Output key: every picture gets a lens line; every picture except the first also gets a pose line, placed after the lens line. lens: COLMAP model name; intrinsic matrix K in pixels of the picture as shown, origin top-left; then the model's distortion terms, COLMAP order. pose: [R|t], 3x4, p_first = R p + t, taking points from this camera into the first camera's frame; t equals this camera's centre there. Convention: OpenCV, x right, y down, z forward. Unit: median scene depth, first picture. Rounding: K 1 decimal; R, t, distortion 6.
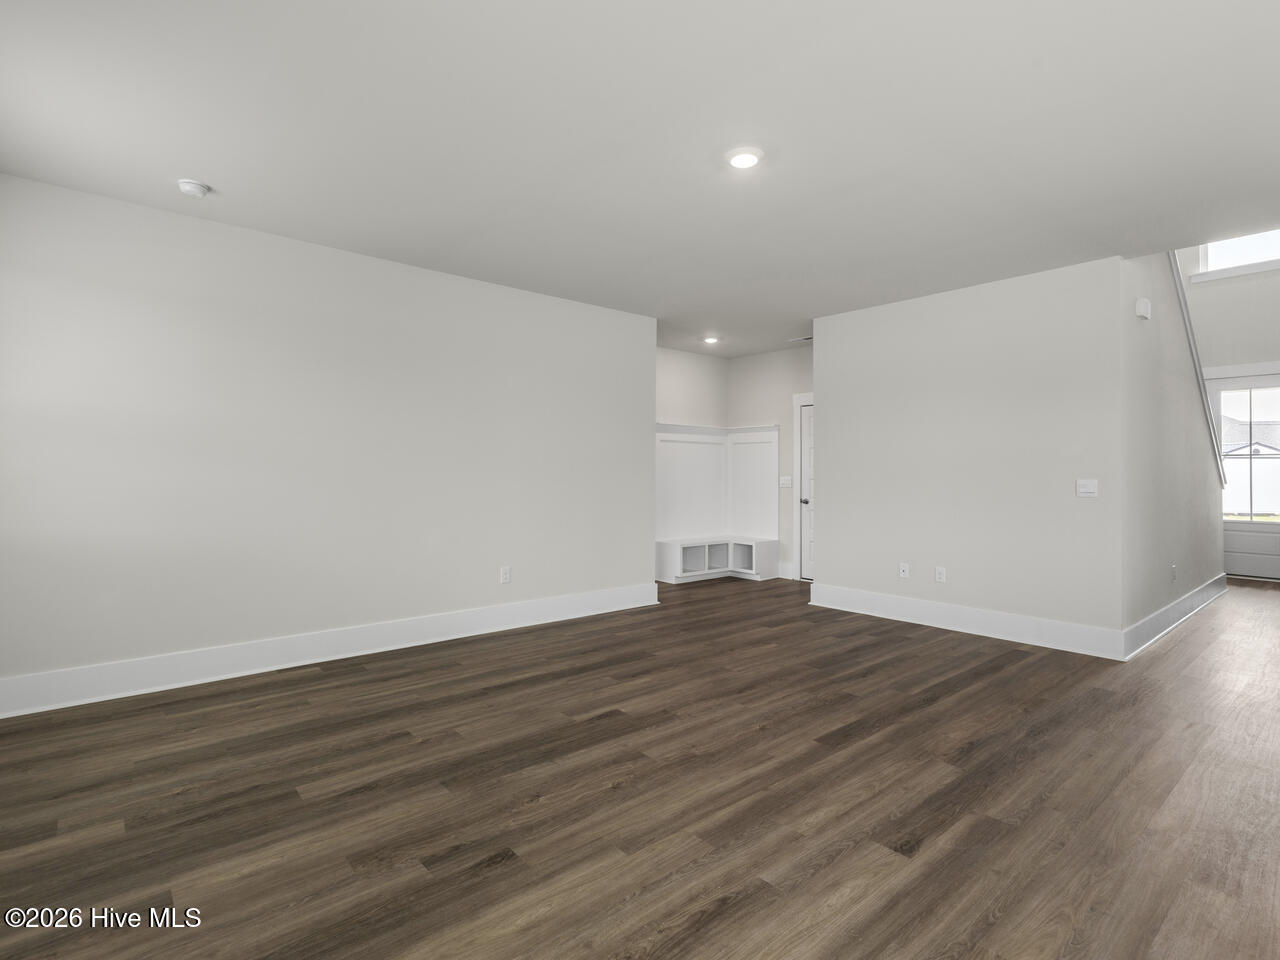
lens RADIAL K [[652.6, 0, 639.2], [0, 652.6, 465.3], [0, 0, 1]] dist [0.004574, 0.000298]
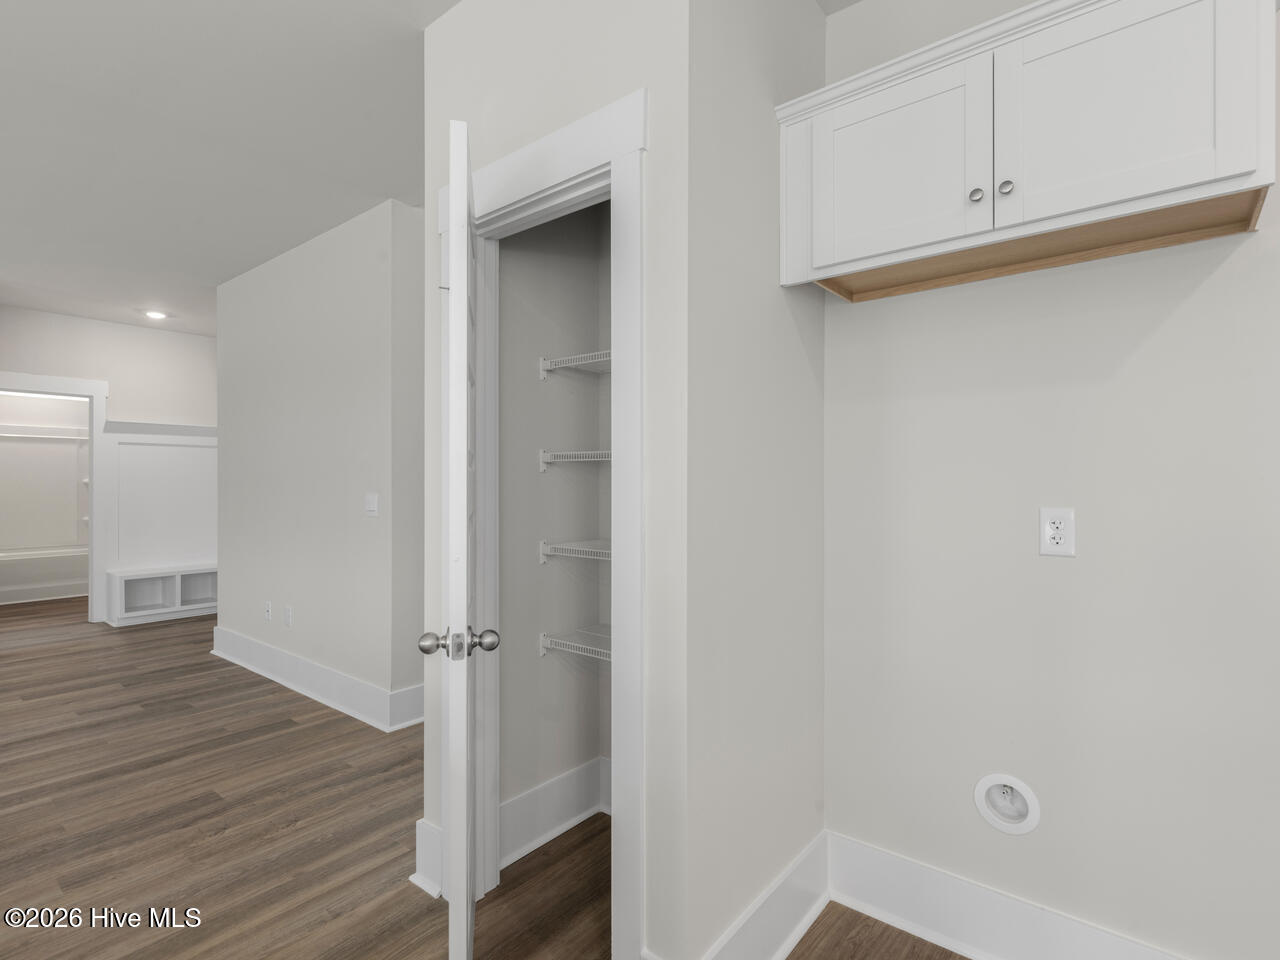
lens RADIAL K [[654.4, 0, 640.0], [0, 654.4, 480.0], [0, 0, 1]] dist [-0.000666, -0.000031]
pose [[0.983136, -0.006246, 0.182769, 0.621486], [0.003901, 0.999905, 0.013184, -0.002371], [-0.182834, -0.012249, 0.983068, 0.139224]]
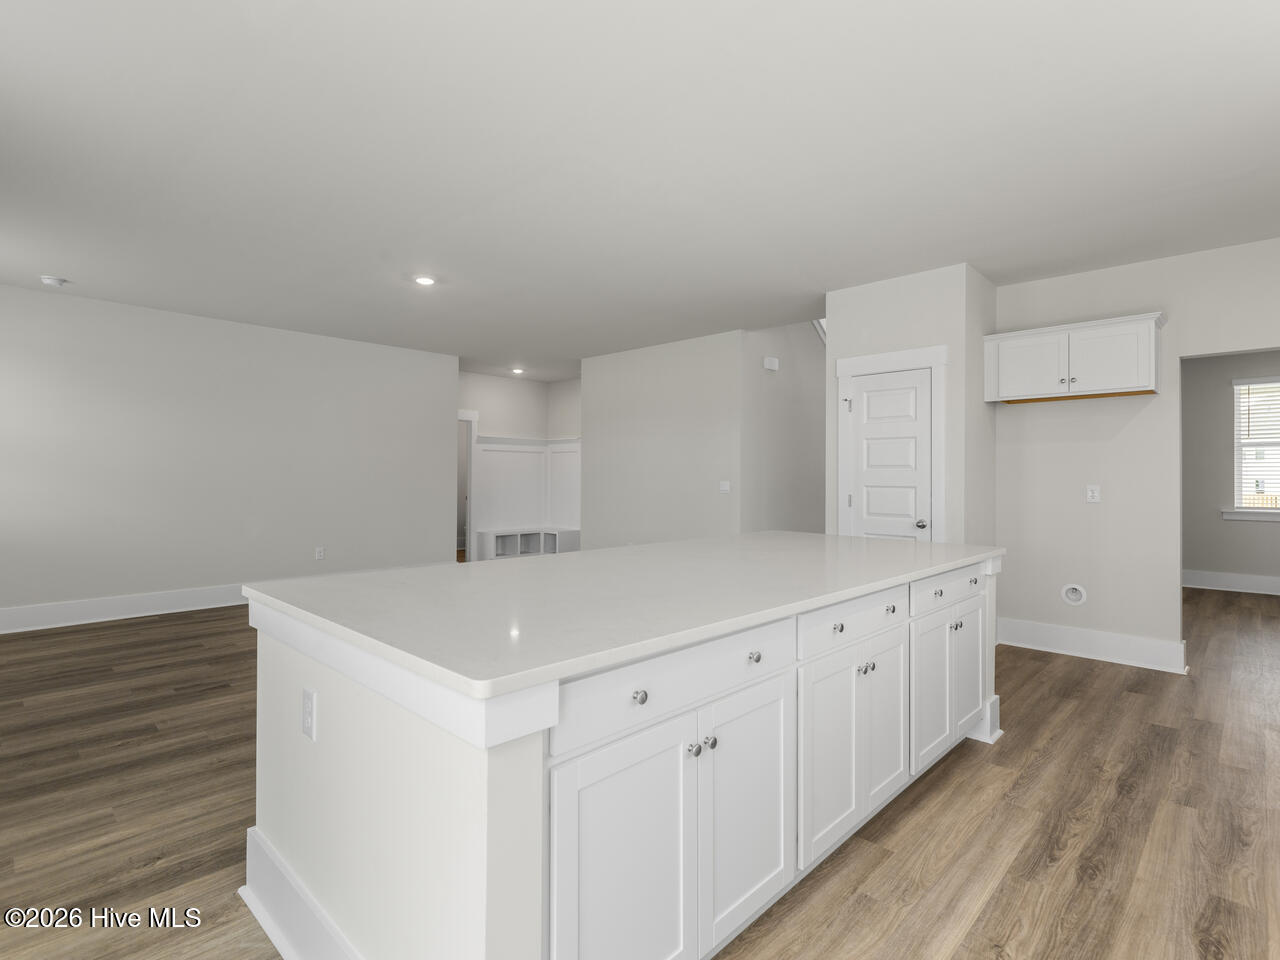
lens RADIAL K [[645.4, 0, 640.2], [0, 645.4, 472.6], [0, 0, 1]] dist [0.003136, 0.000542]
pose [[0.995302, 0.000181, 0.096816, 0.259822], [-0.000914, 0.999971, 0.007527, -0.006277], [-0.096812, -0.007580, 0.995274, -0.304455]]
